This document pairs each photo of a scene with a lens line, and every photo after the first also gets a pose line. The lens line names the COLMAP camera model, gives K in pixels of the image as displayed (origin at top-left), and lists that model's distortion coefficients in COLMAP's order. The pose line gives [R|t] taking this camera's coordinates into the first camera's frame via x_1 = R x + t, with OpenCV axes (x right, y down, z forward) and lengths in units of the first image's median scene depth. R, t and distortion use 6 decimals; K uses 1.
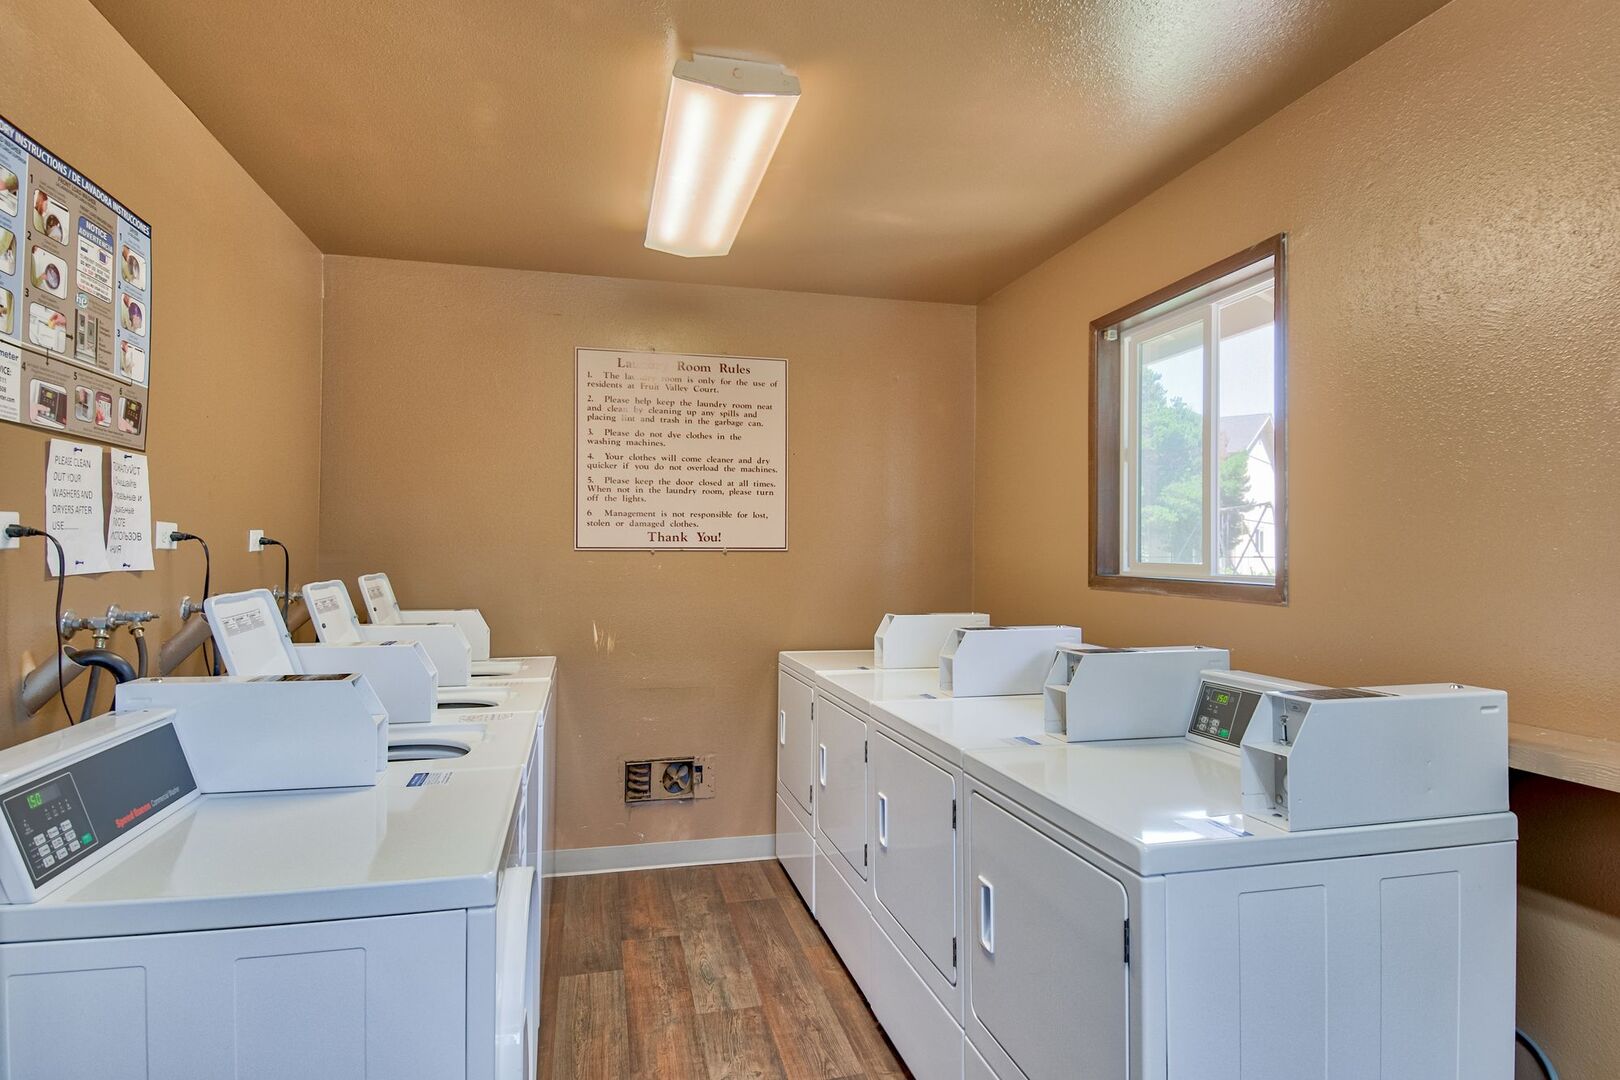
lens RADIAL K [[939.3, 0, 810.0], [0, 939.3, 540.0], [0, 0, 1]] dist [0.035242, -0.034984]
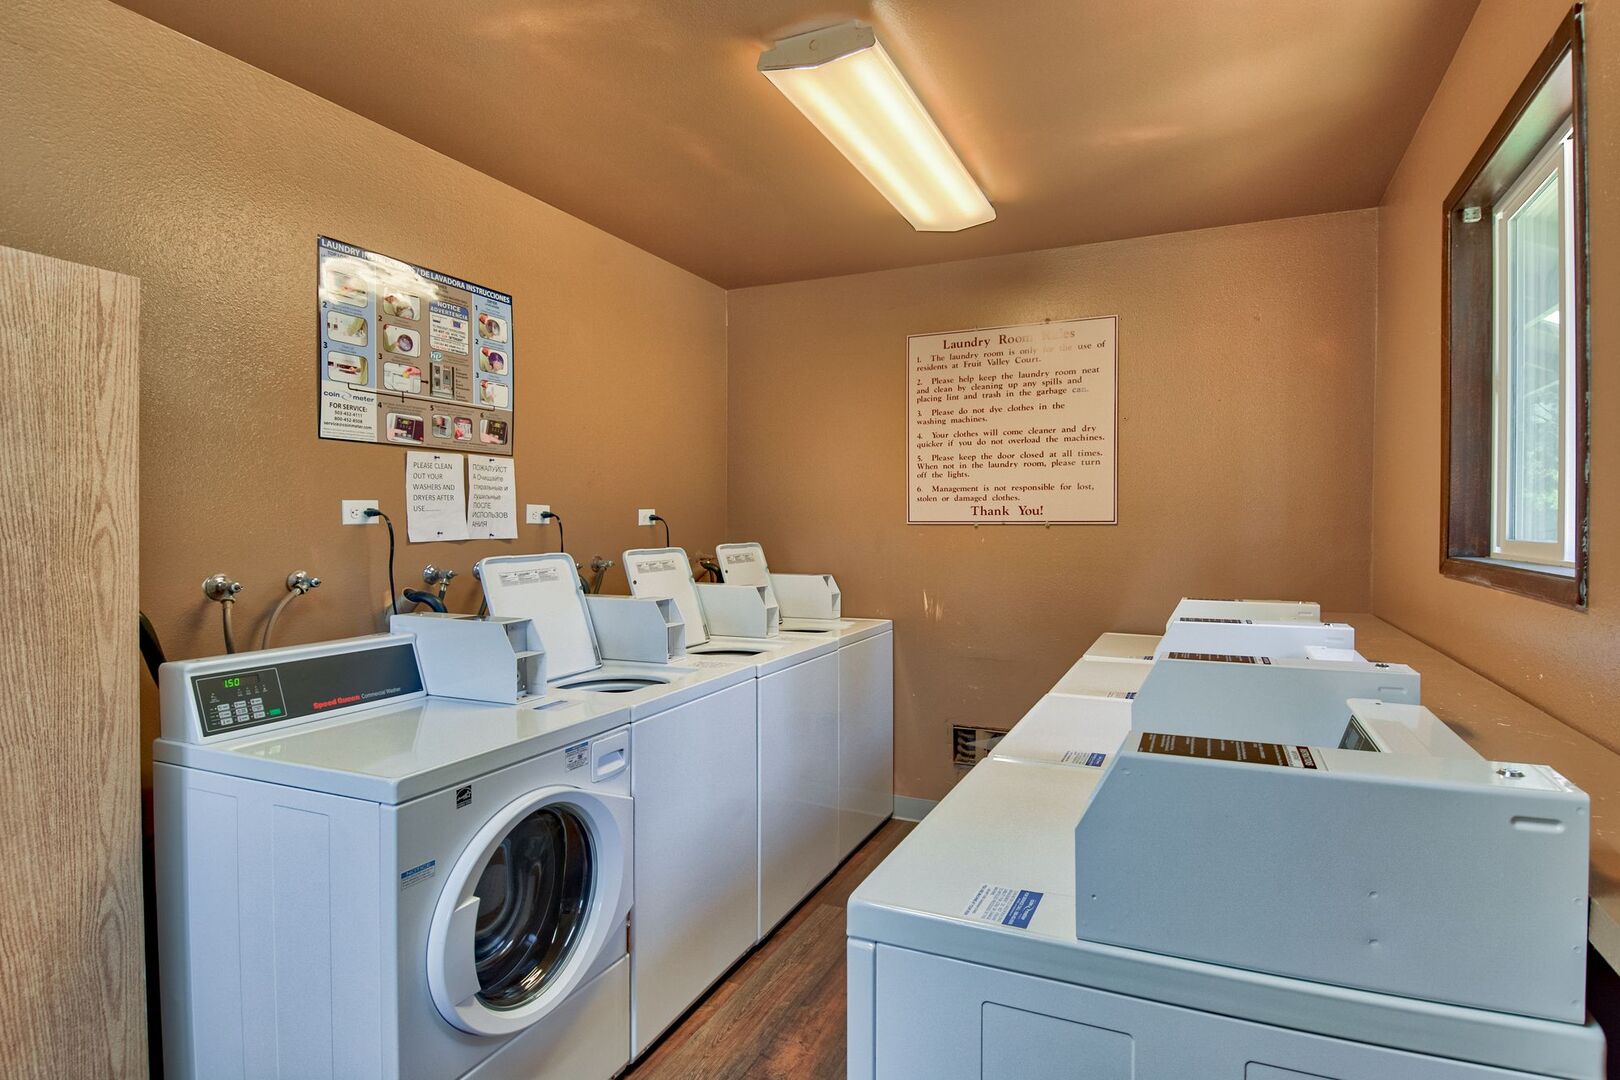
lens RADIAL K [[862.3, 0, 810.0], [0, 862.3, 540.0], [0, 0, 1]] dist [0.038892, -0.000071]
pose [[0.782849, 0.008477, -0.622155, 0.280296], [0.009195, 0.999640, 0.025191, 0.002927], [0.622144, -0.025442, 0.782489, 0.151401]]
